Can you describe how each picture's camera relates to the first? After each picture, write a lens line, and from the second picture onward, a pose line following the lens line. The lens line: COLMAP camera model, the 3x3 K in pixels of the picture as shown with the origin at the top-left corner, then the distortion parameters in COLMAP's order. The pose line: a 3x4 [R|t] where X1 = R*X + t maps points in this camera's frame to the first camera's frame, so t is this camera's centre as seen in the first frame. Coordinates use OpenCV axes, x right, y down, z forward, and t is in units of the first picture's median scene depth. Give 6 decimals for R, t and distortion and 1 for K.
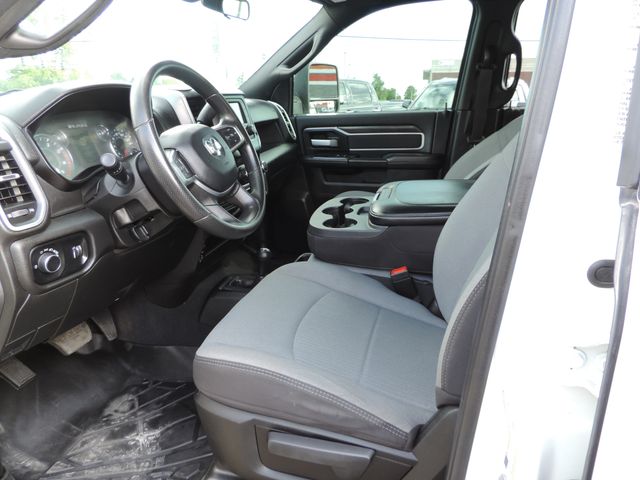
lens RADIAL K [[448.0, 0, 320.0], [0, 448.0, 240.0], [0, 0, 1]] dist [-0.070819, 0.000353]
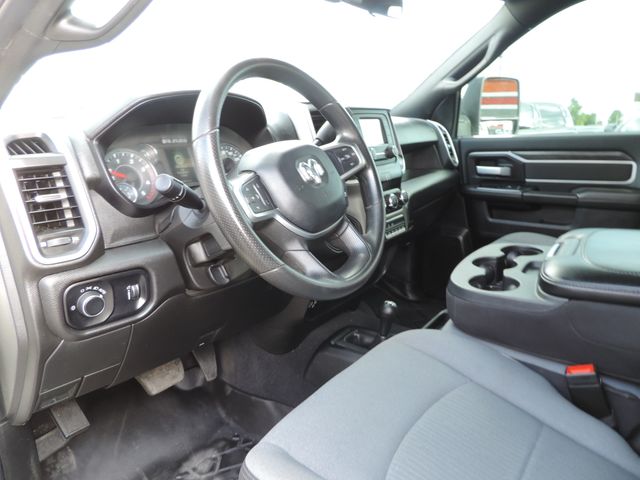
lens RADIAL K [[444.2, 0, 320.0], [0, 444.2, 240.0], [0, 0, 1]] dist [-0.026765, -0.000572]
pose [[0.926639, 0.086147, -0.365949, 0.043572], [-0.105473, 0.993871, -0.033109, -0.057725], [0.360853, 0.069278, 0.930046, 0.259383]]
